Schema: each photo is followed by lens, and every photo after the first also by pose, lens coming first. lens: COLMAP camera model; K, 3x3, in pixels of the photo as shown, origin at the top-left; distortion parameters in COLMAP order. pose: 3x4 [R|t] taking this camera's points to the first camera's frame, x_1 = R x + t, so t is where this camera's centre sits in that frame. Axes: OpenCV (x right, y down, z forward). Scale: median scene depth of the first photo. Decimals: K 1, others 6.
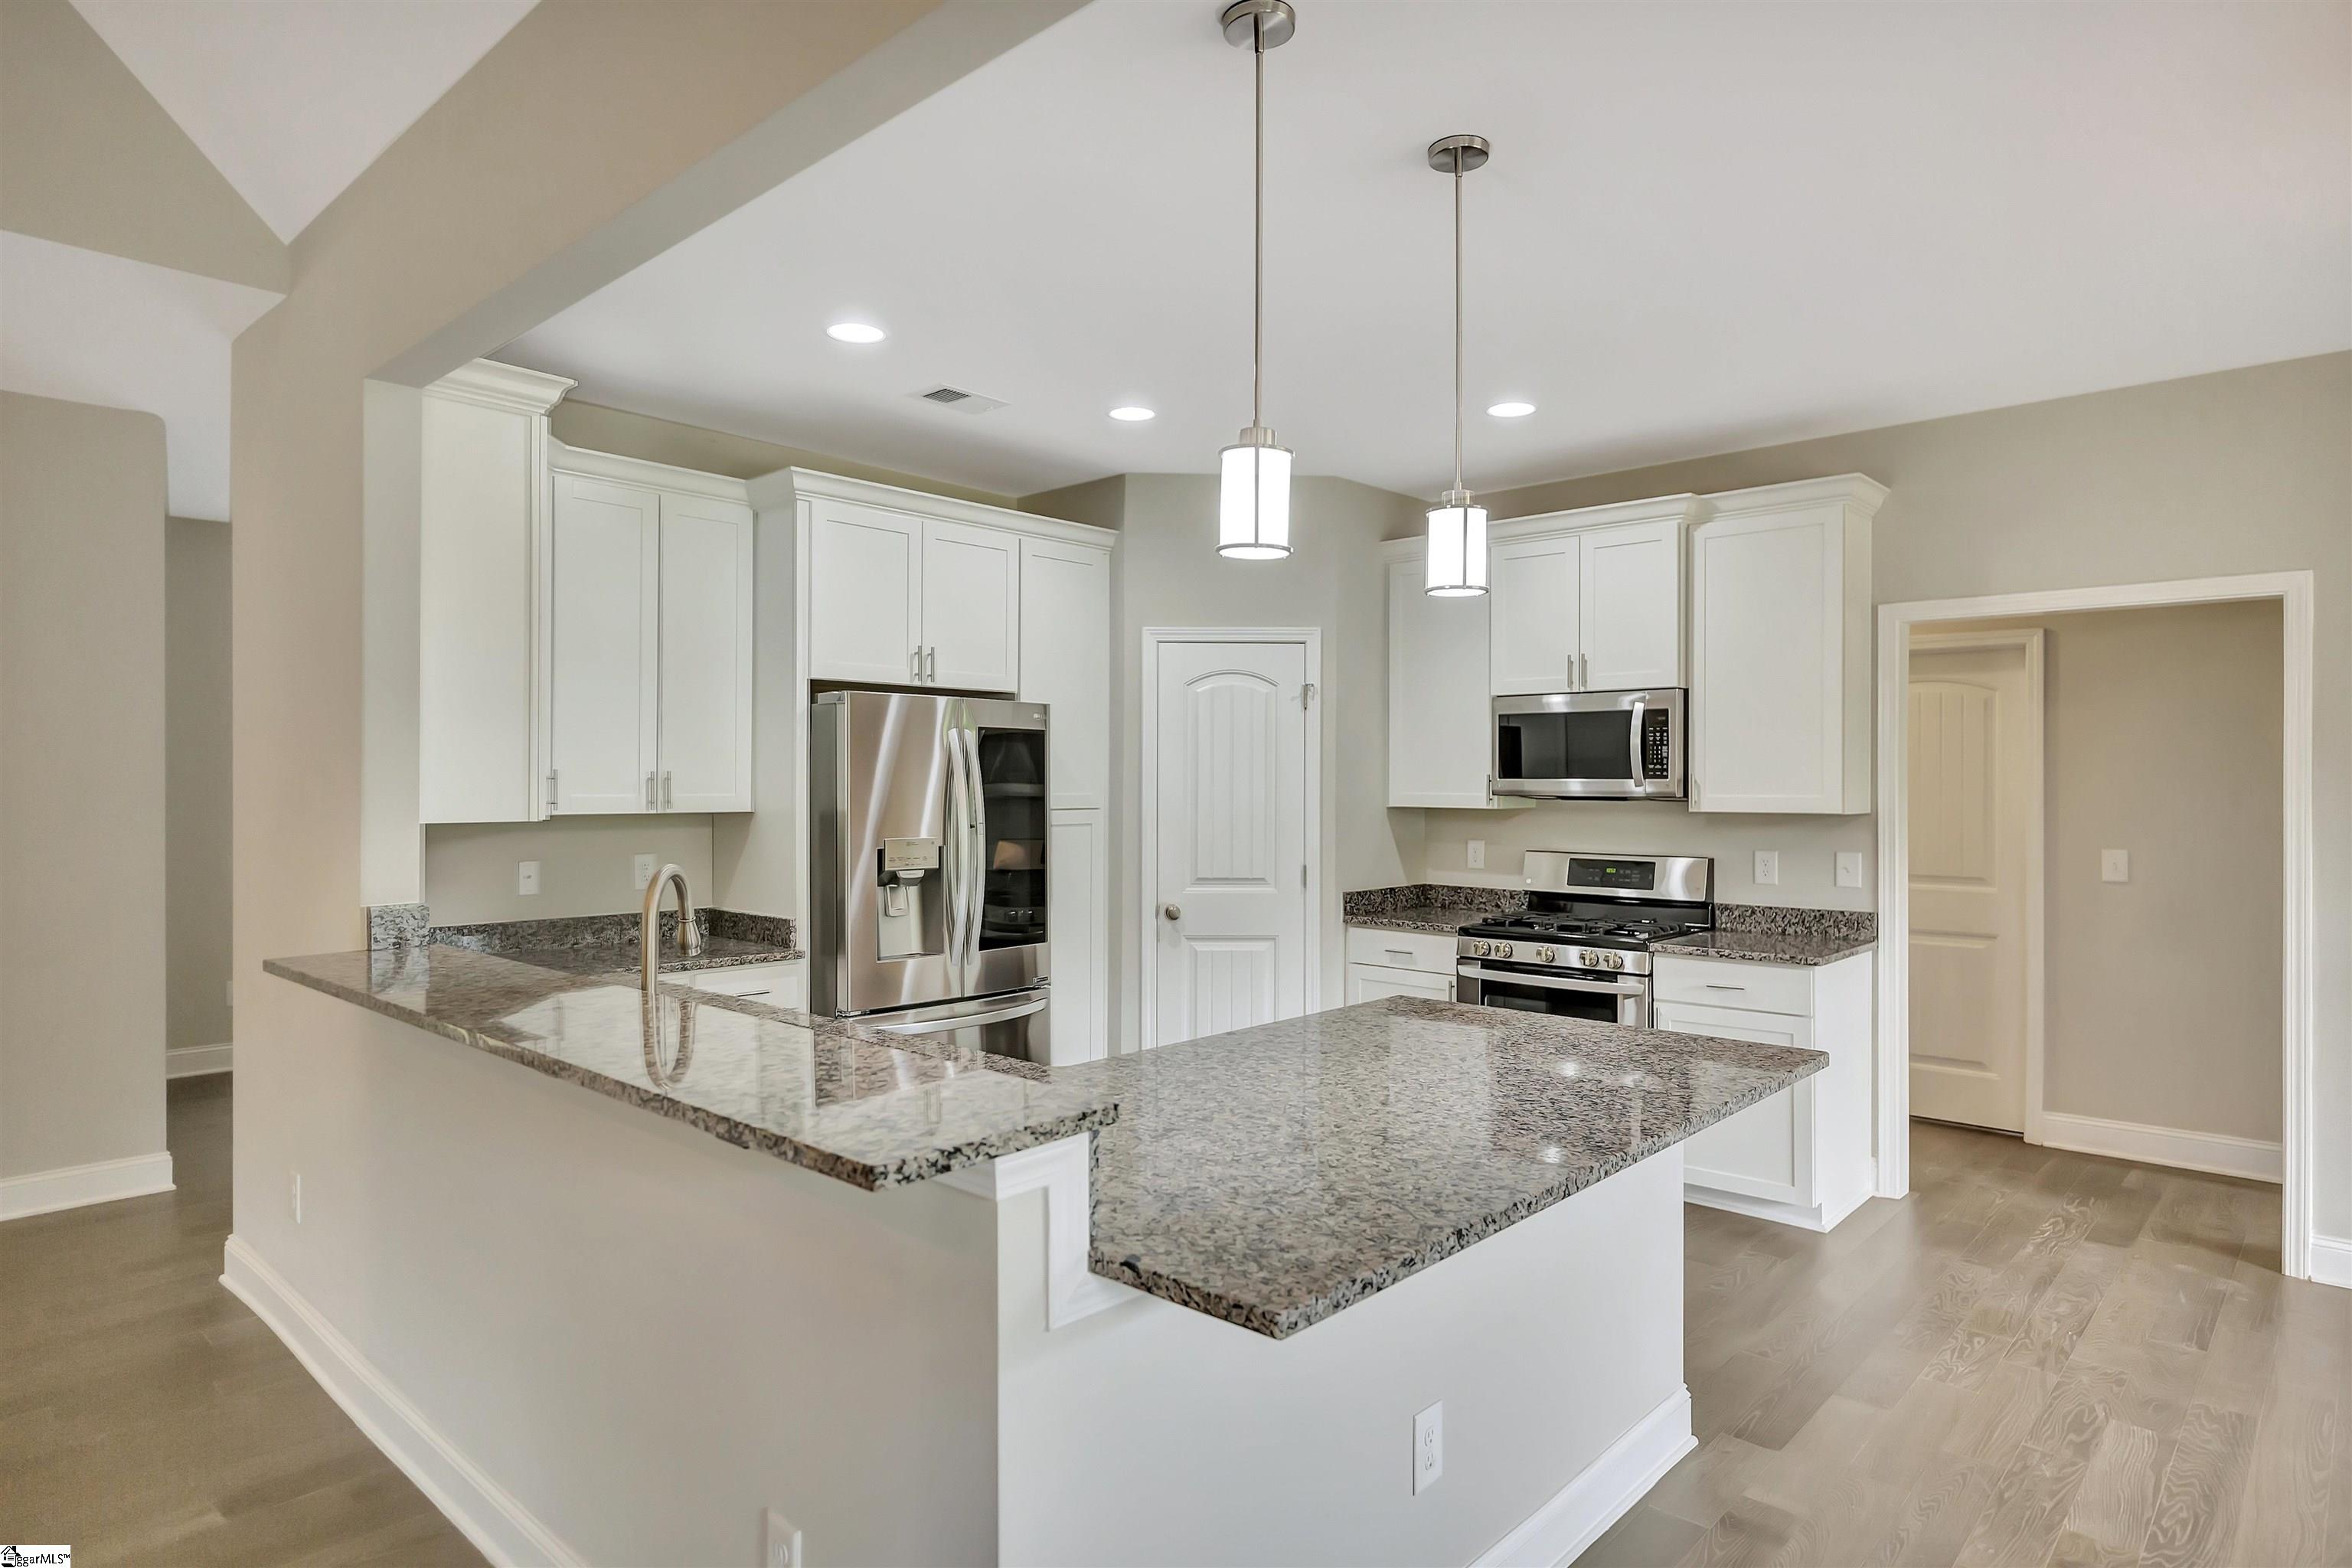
lens RADIAL K [[1326.2, 0, 1176.0], [0, 1326.2, 784.0], [0, 0, 1]] dist [0.005293, 0.000119]
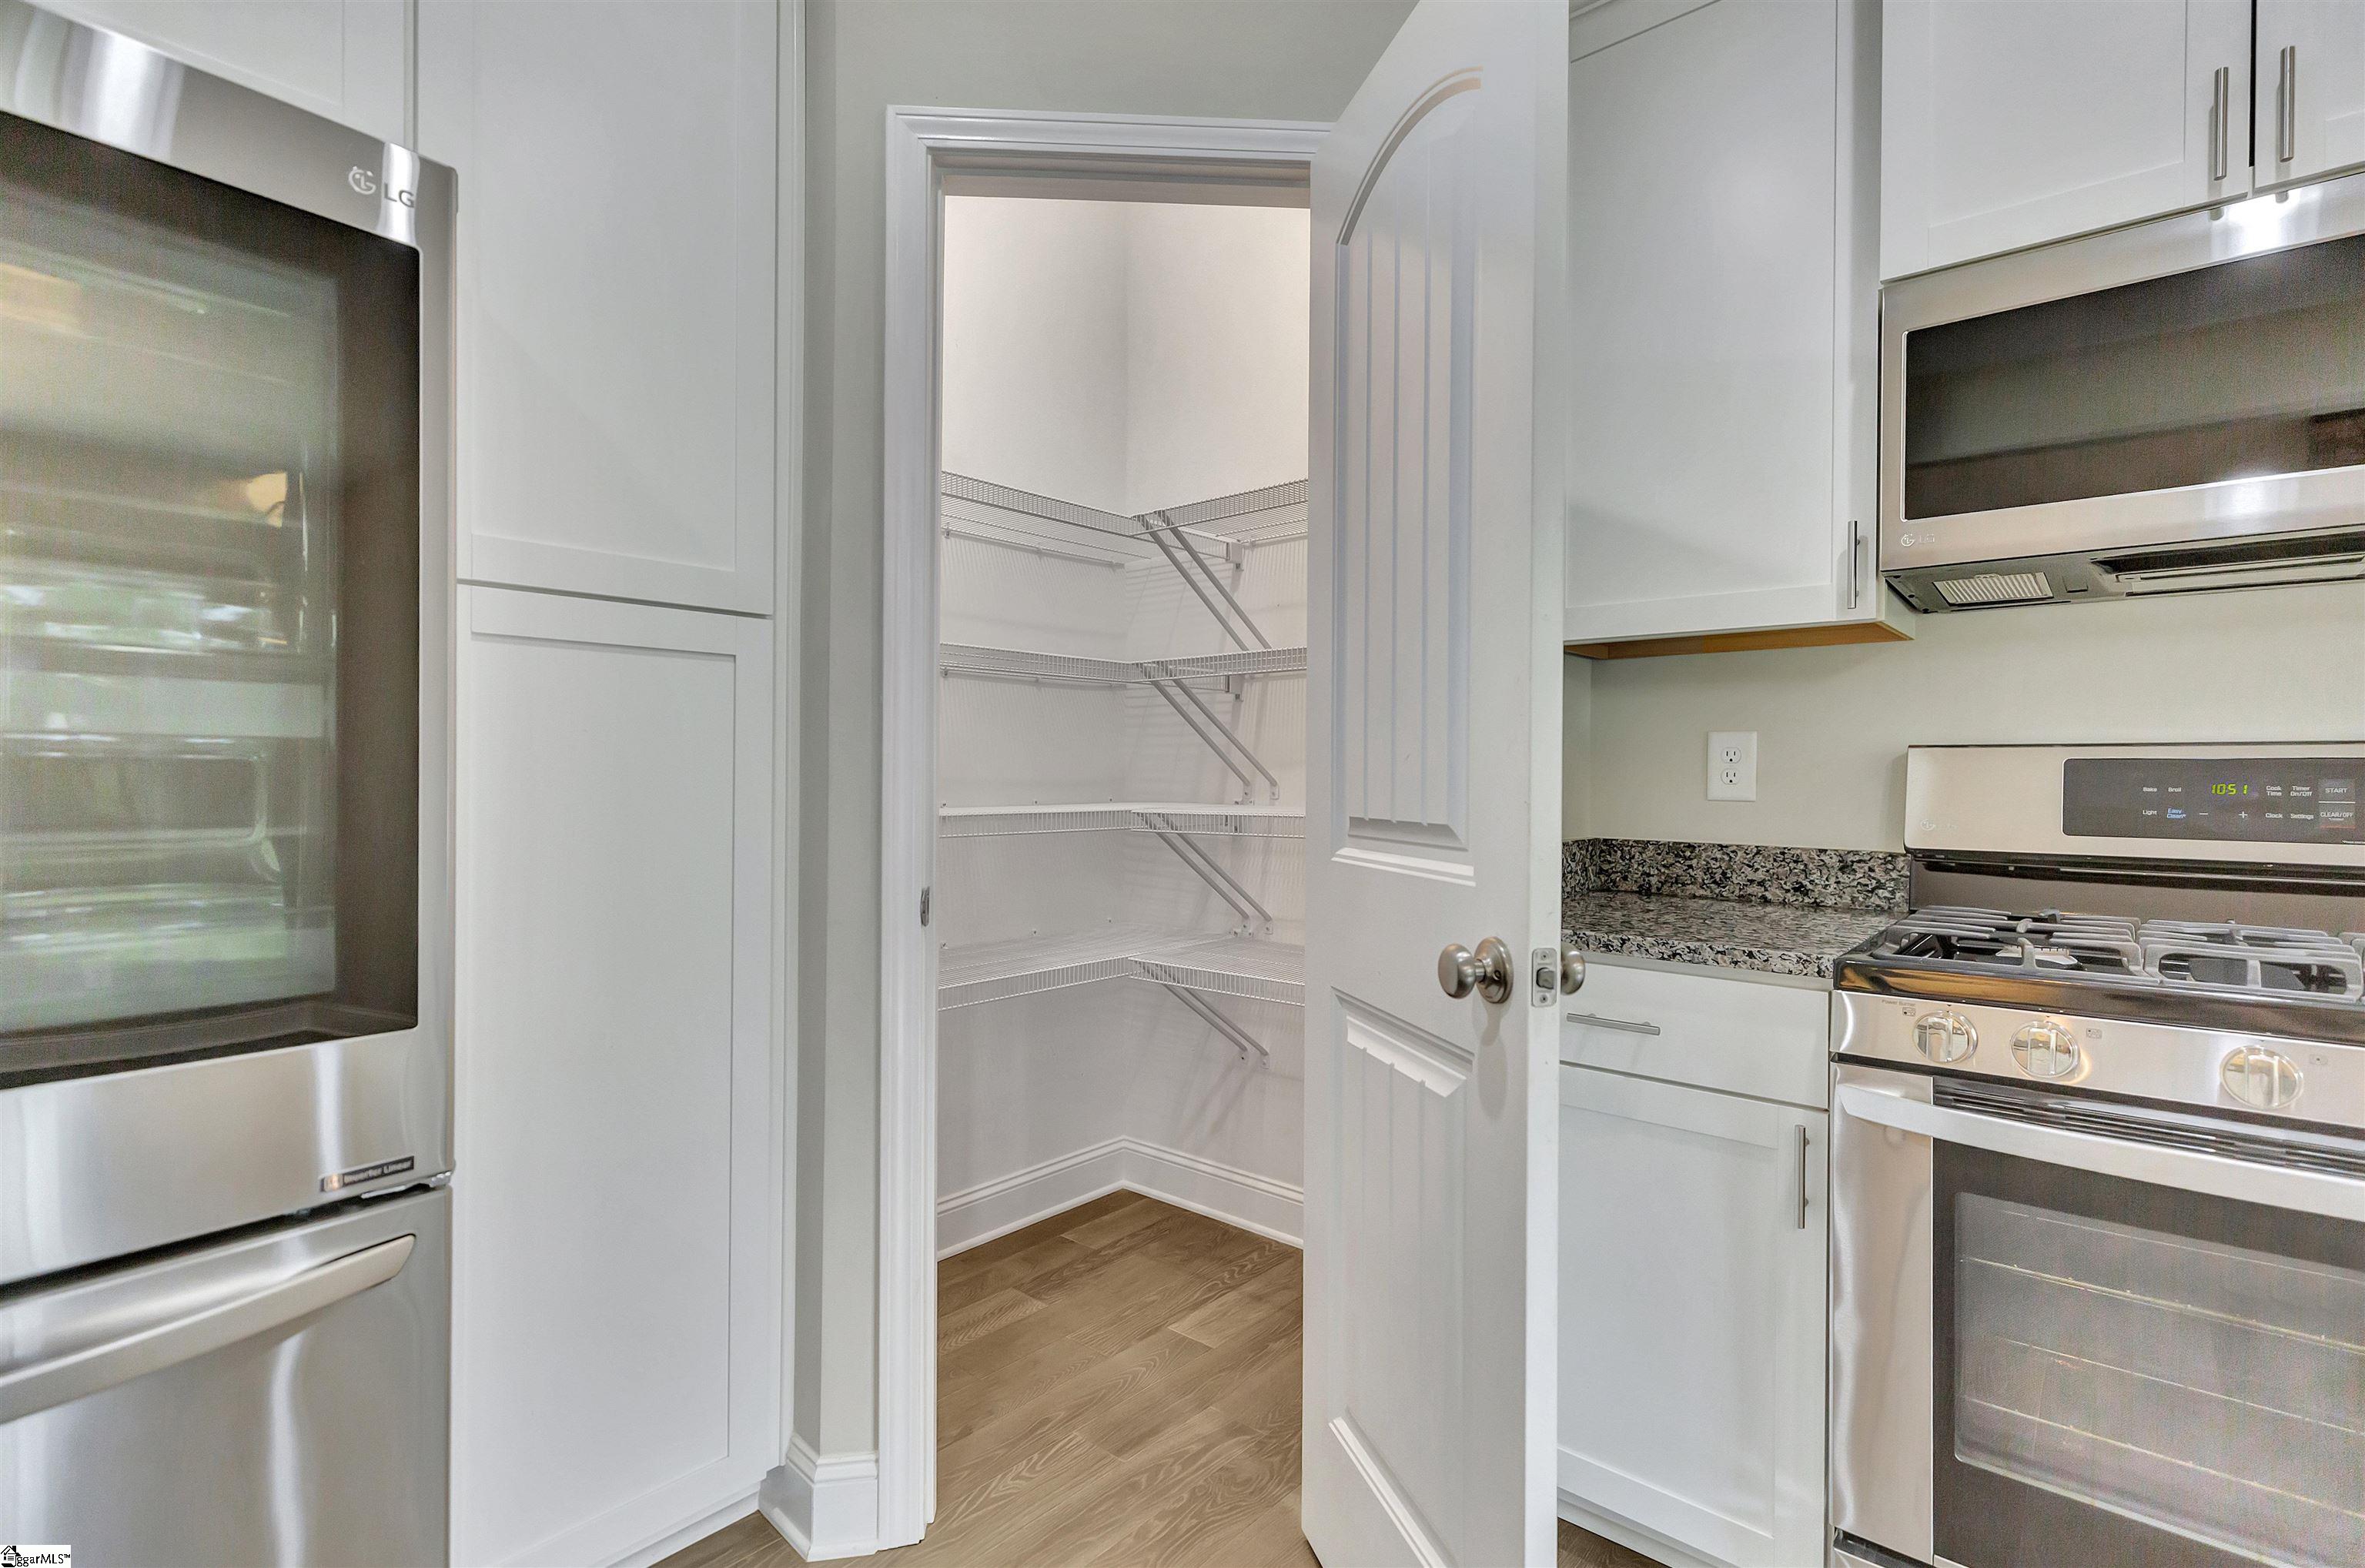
lens RADIAL K [[1097.5, 0, 1191.9], [0, 1097.5, 783.6], [0, 0, 1]] dist [-0.000005, -0.000149]
pose [[0.999621, 0.005067, 0.027071, 0.056148], [-0.005178, 0.999978, 0.004038, 0.068904], [-0.027050, -0.004176, 0.999625, 0.780491]]
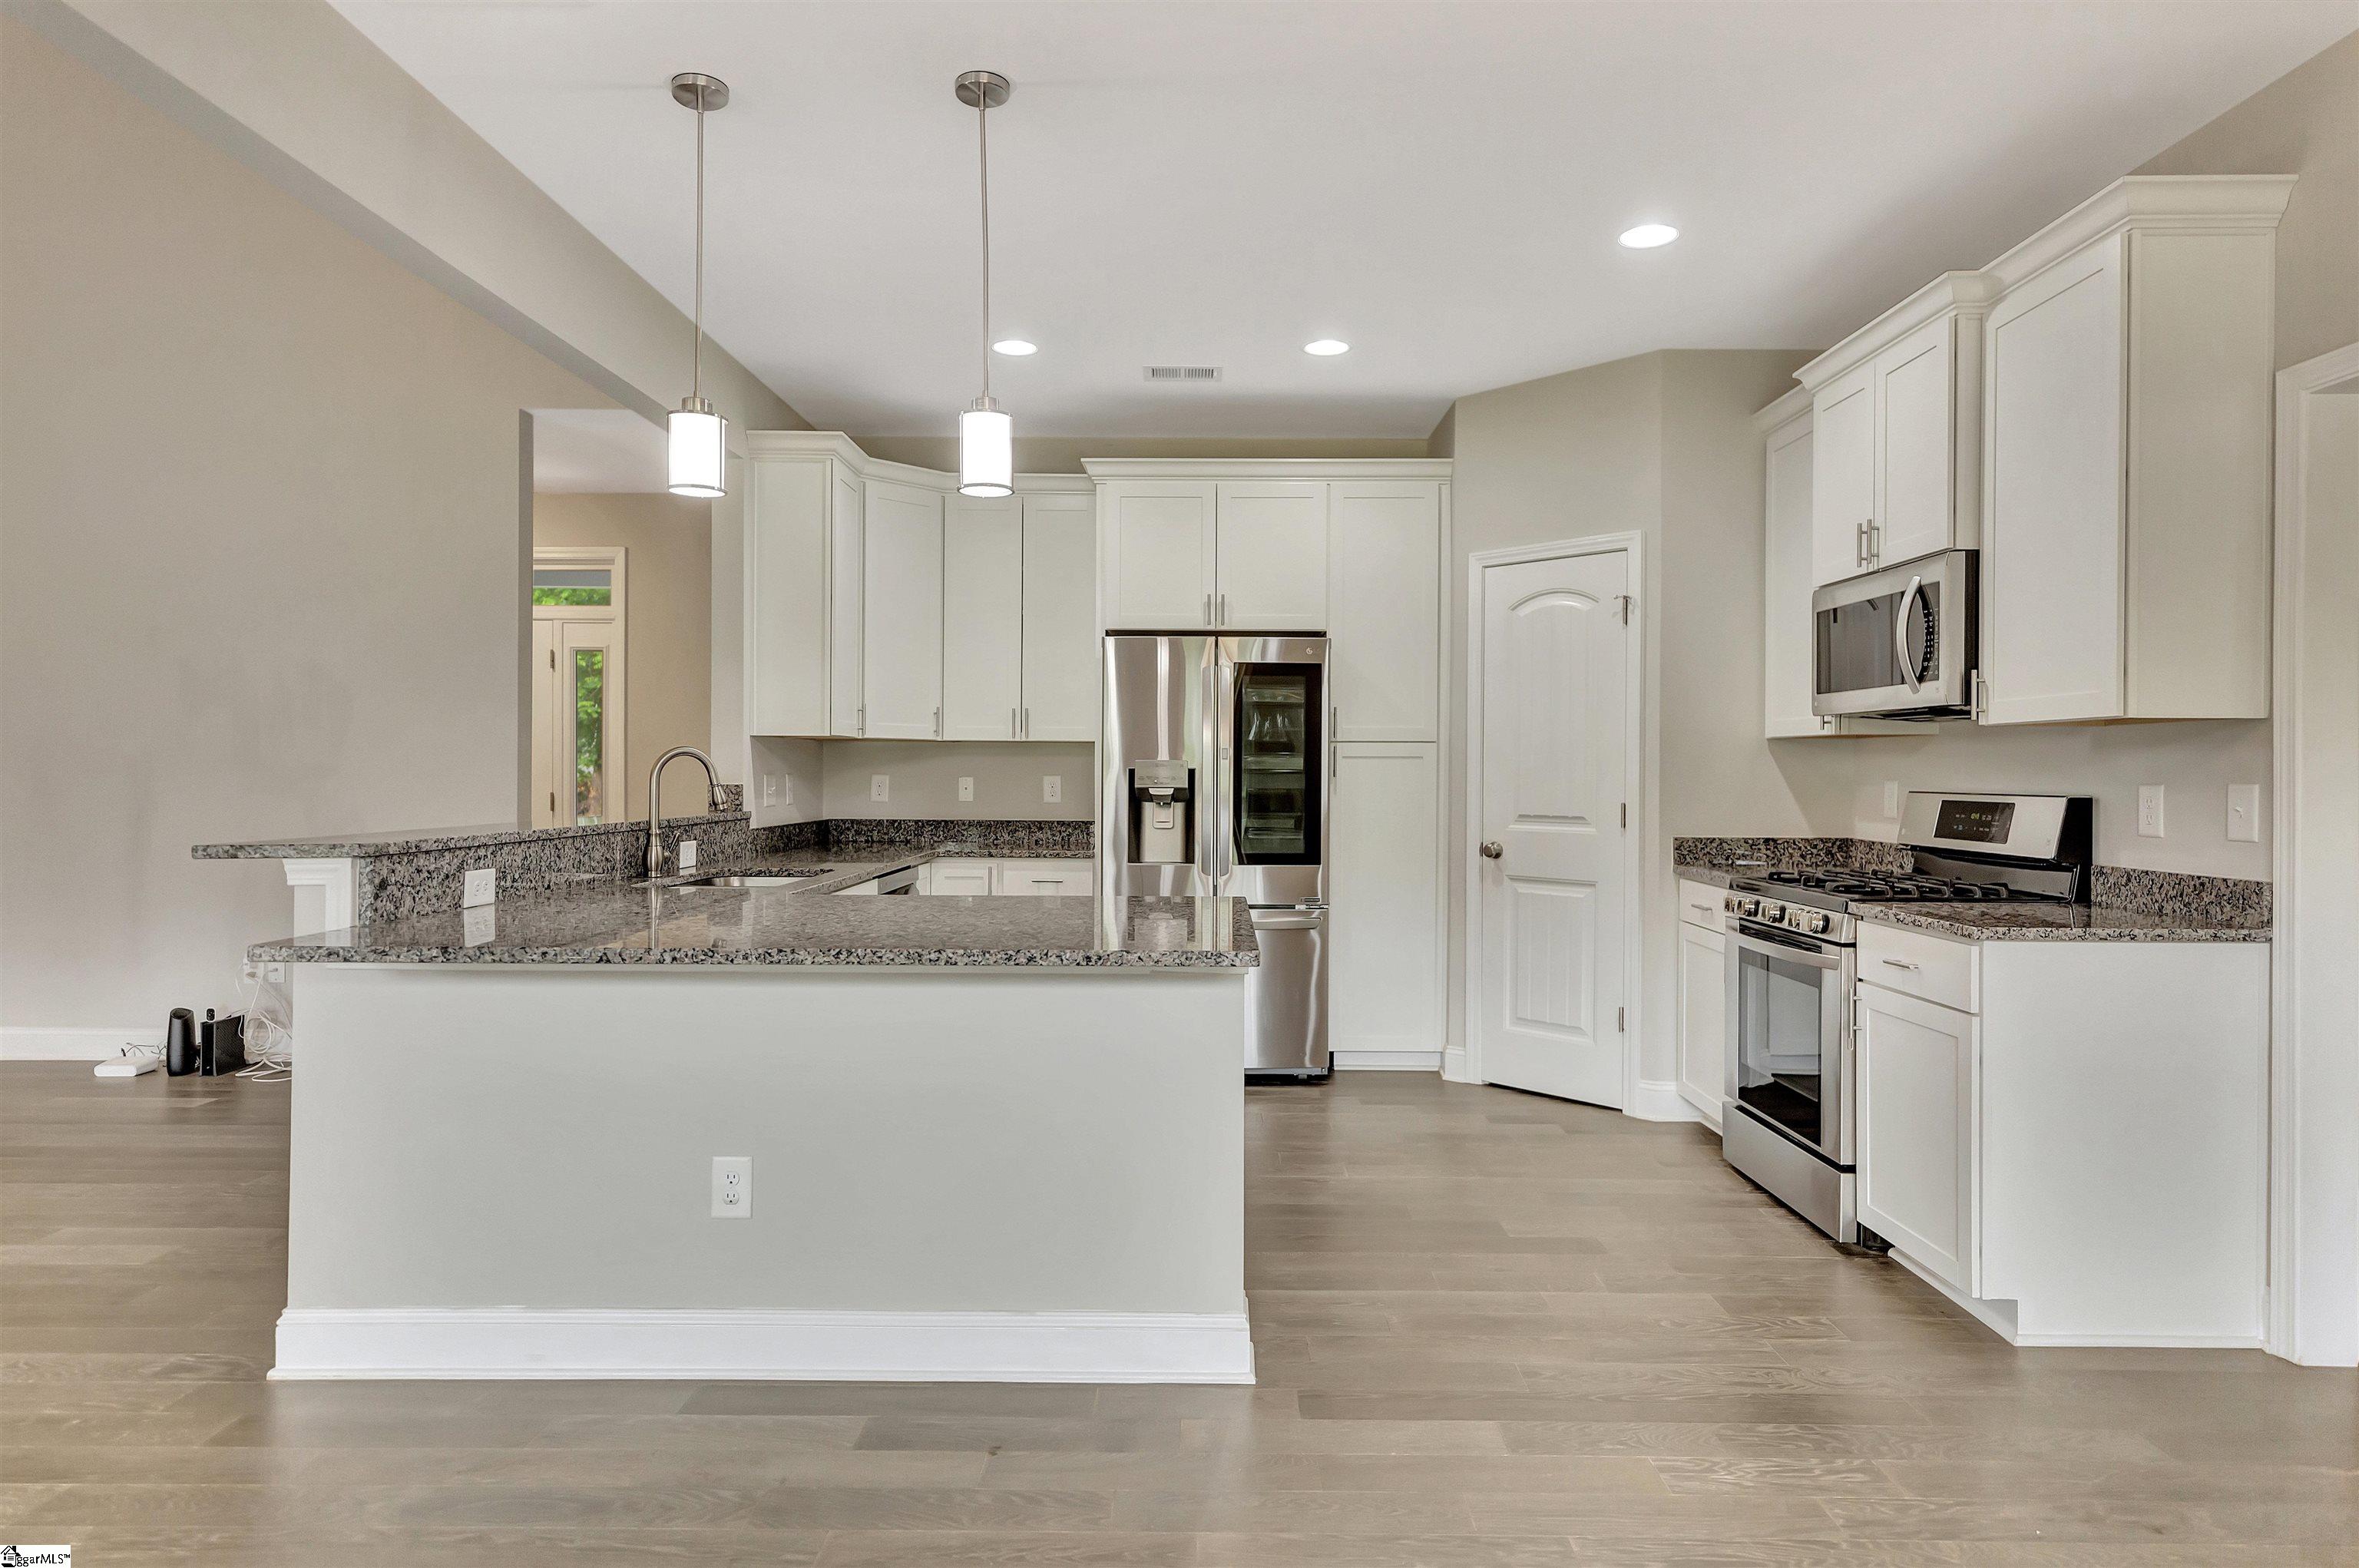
lens RADIAL K [[1337.9, 0, 1179.5], [0, 1337.9, 784.0], [0, 0, 1]] dist [0.016113, 0.000362]
pose [[0.666094, 0.009191, -0.745811, 0.628556], [-0.005877, 0.999958, 0.007074, 0.048712], [0.745844, -0.000329, 0.666120, 0.212106]]
